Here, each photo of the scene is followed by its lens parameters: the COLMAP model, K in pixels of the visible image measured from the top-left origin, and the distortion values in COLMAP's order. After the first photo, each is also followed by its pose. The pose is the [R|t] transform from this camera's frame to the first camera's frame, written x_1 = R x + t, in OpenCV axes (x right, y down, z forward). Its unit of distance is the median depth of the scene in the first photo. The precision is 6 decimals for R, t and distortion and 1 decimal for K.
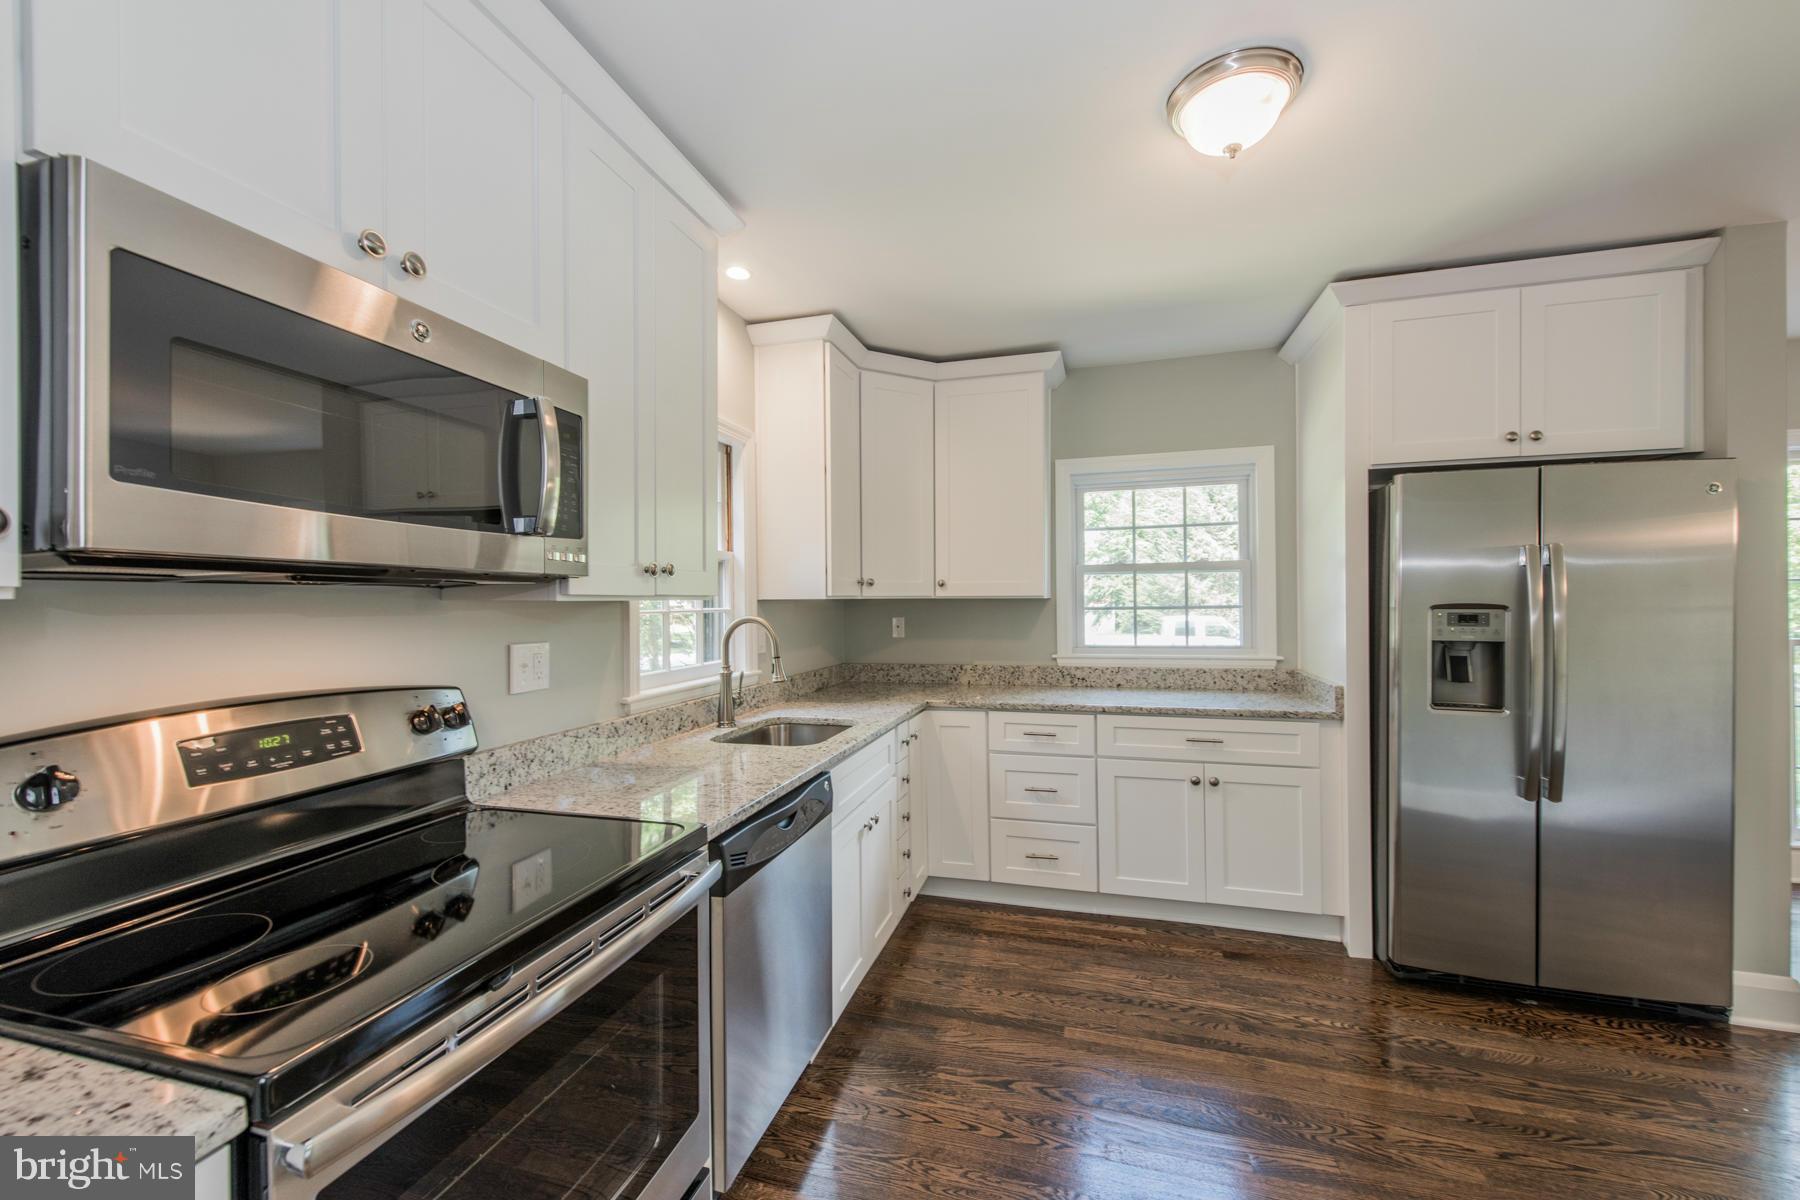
lens RADIAL K [[703.9, 0, 904.3], [0, 703.9, 603.8], [0, 0, 1]] dist [0.018044, -0.005800]
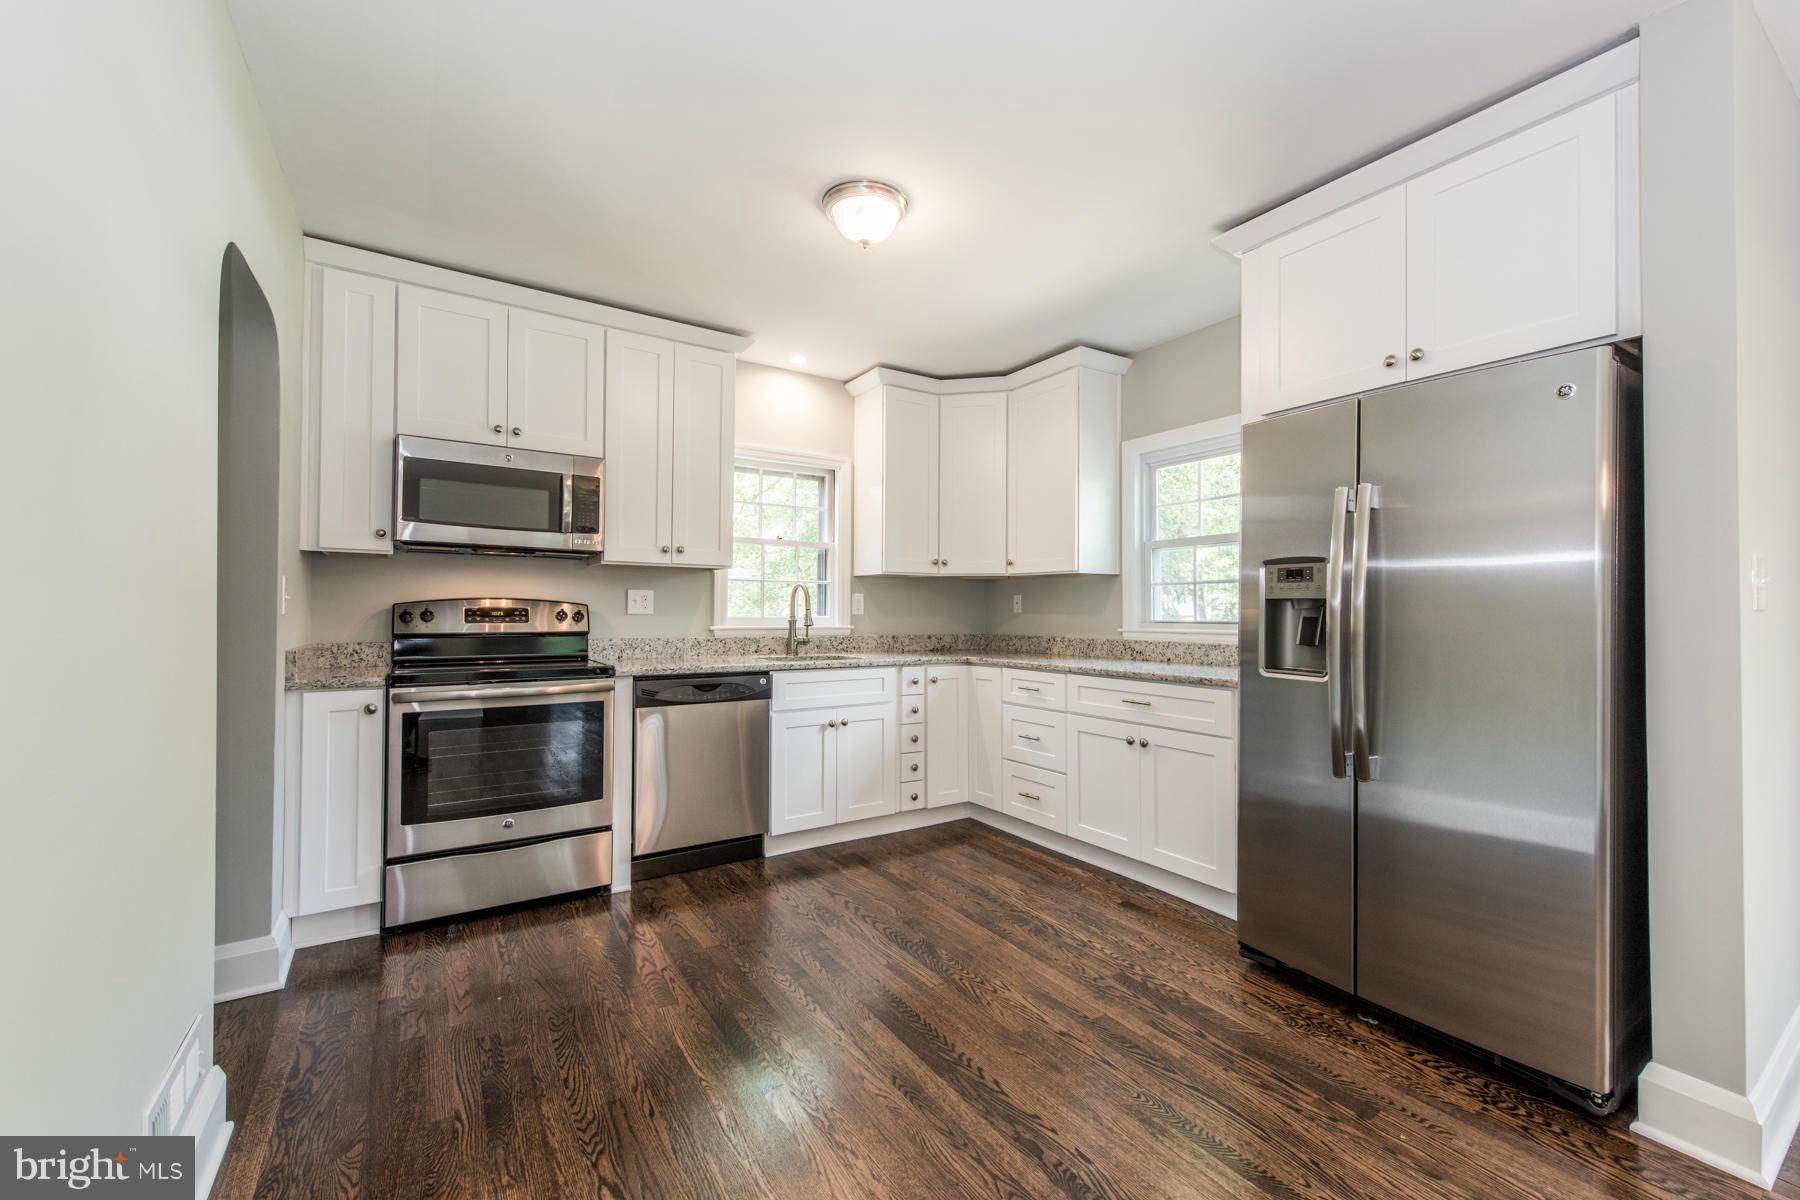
lens RADIAL K [[730.8, 0, 903.7], [0, 730.8, 605.5], [0, 0, 1]] dist [0.022758, -0.011984]
pose [[0.753078, 0.008922, -0.657870, 0.873598], [-0.016762, 0.999844, -0.005629, 0.063191], [0.657717, 0.015266, 0.753110, -0.036913]]
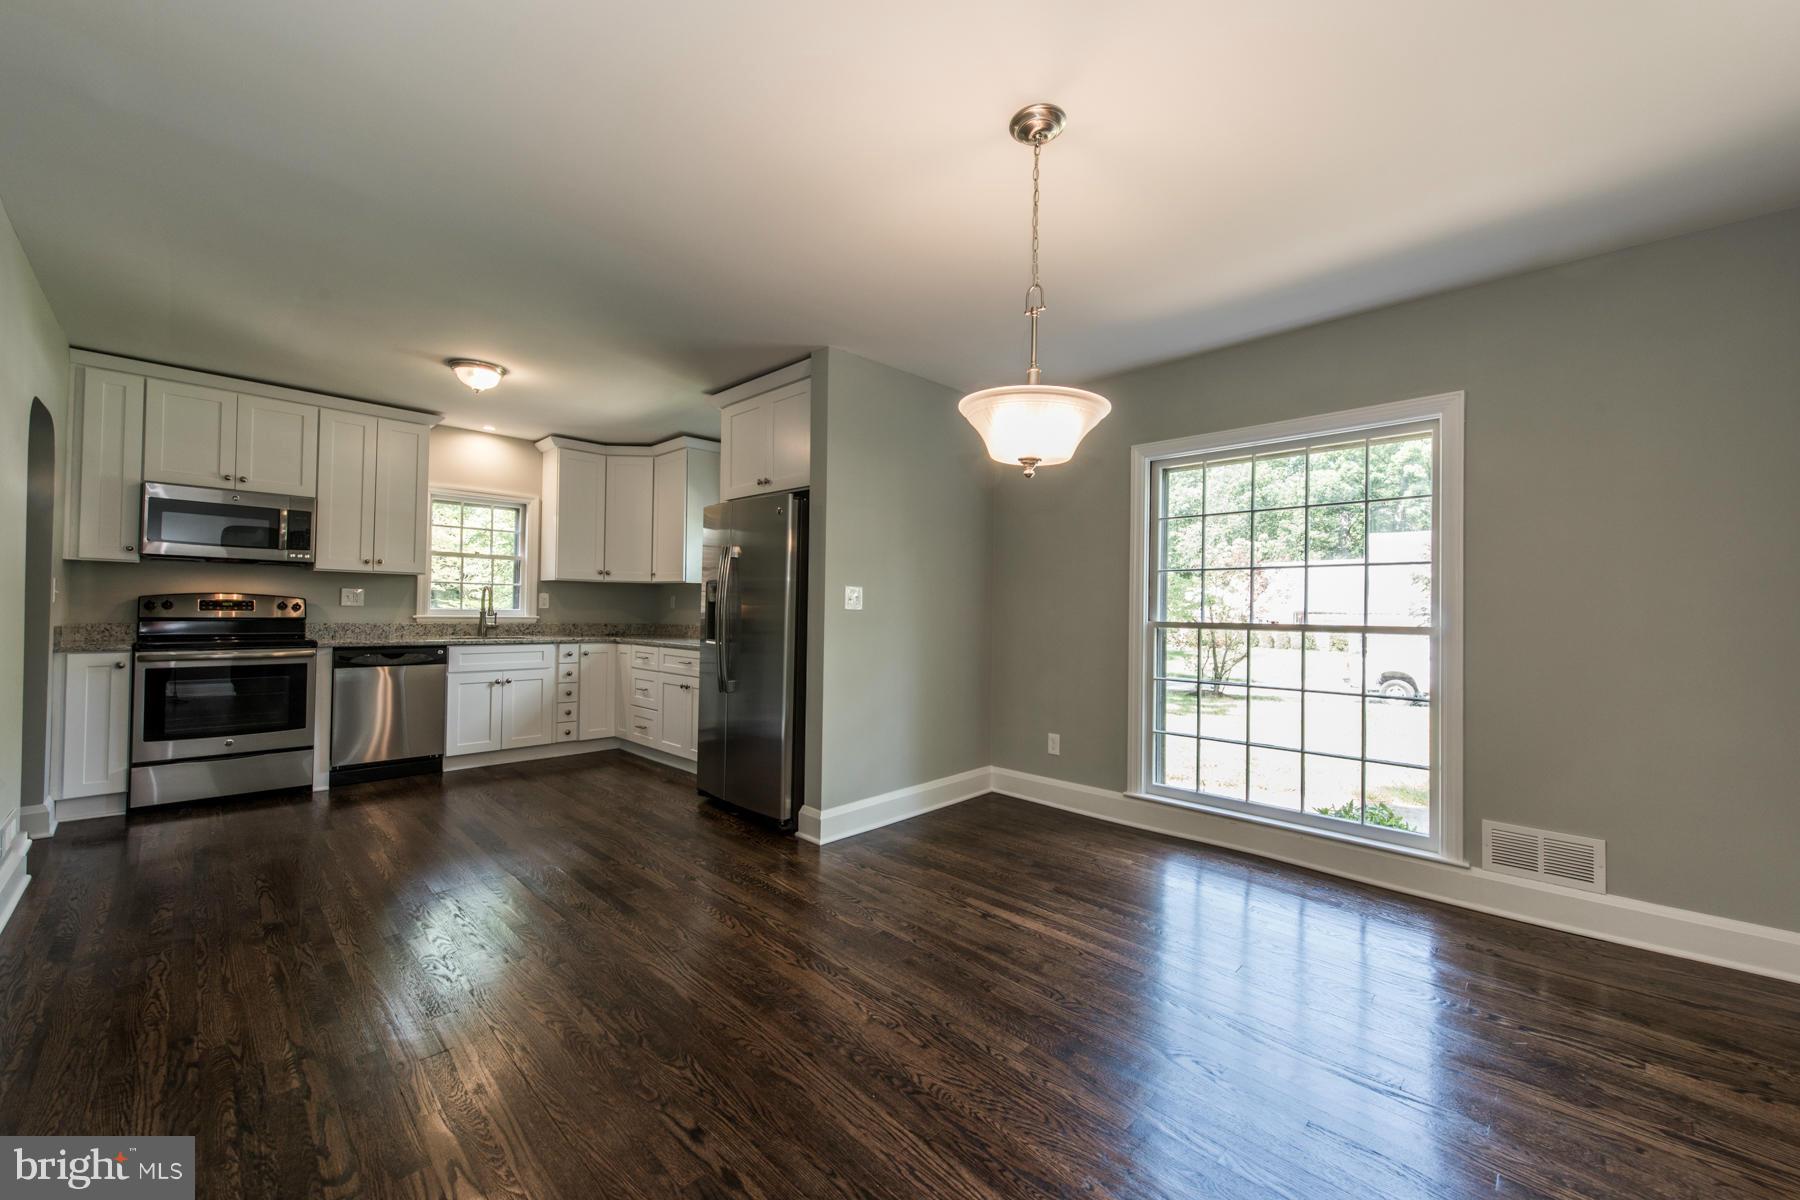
lens RADIAL K [[703.9, 0, 904.3], [0, 703.9, 603.8], [0, 0, 1]] dist [0.018044, -0.005800]
pose [[0.875768, 0.020275, -0.482306, 1.719593], [-0.028404, 0.999551, -0.009556, 0.051671], [0.481895, 0.022068, 0.875951, -0.249922]]
